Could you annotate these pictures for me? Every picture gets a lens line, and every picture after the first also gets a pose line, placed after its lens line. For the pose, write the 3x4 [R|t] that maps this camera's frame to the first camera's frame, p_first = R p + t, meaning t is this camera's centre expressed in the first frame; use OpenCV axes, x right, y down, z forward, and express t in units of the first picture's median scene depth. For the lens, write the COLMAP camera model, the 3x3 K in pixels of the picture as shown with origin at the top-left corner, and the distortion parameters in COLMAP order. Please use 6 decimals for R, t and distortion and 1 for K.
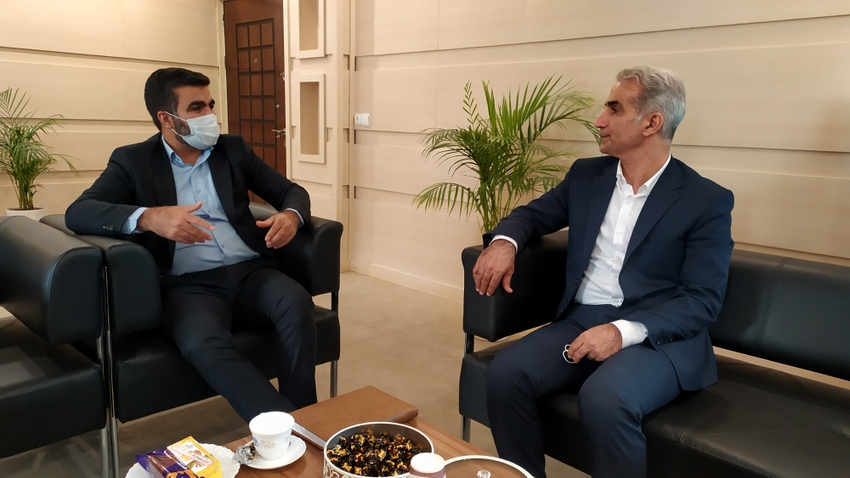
lens RADIAL K [[628.9, 0, 425.0], [0, 628.9, 239.0], [0, 0, 1]] dist [0.077400, -0.081093]
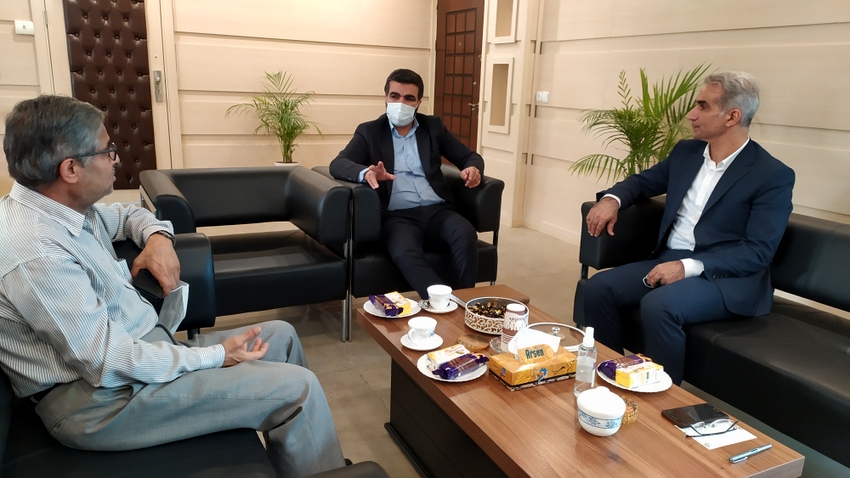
lens RADIAL K [[628.9, 0, 425.0], [0, 628.9, 239.0], [0, 0, 1]] dist [0.077400, -0.081093]
pose [[0.950408, 0.078425, -0.300957, 0.129971], [-0.062213, 0.996067, 0.063096, 0.024120], [0.304721, -0.041244, 0.951548, -0.369429]]
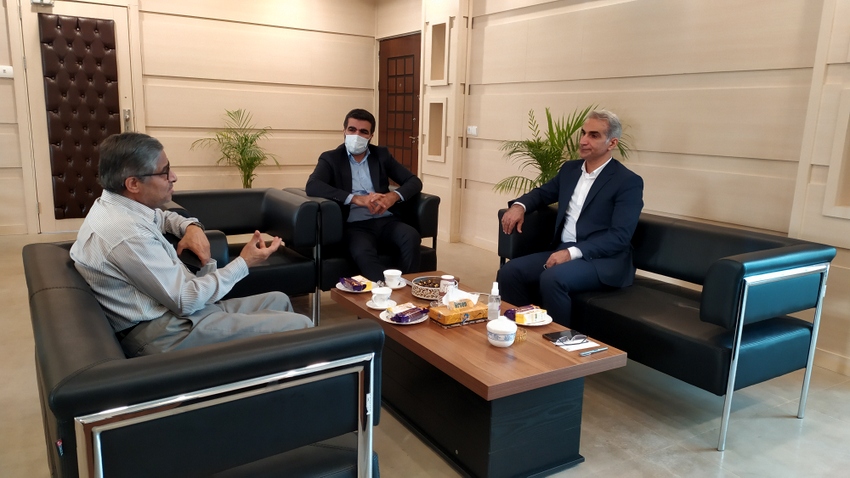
lens RADIAL K [[628.9, 0, 425.0], [0, 628.9, 239.0], [0, 0, 1]] dist [0.077400, -0.081093]
pose [[0.975188, 0.040749, -0.217596, 0.211266], [-0.040442, 0.999165, 0.005866, 0.082374], [0.217653, 0.003079, 0.976021, -0.698407]]
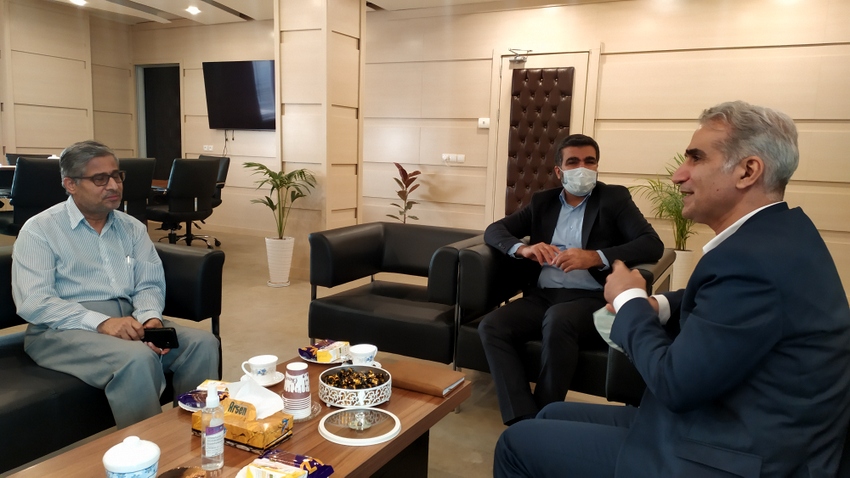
lens RADIAL K [[628.9, 0, 425.0], [0, 628.9, 239.0], [0, 0, 1]] dist [0.077400, -0.081093]
pose [[0.312035, 0.105045, -0.944246, 0.722520], [-0.199983, 0.978864, 0.042810, -0.047134], [0.928785, 0.175475, 0.326447, 0.315331]]
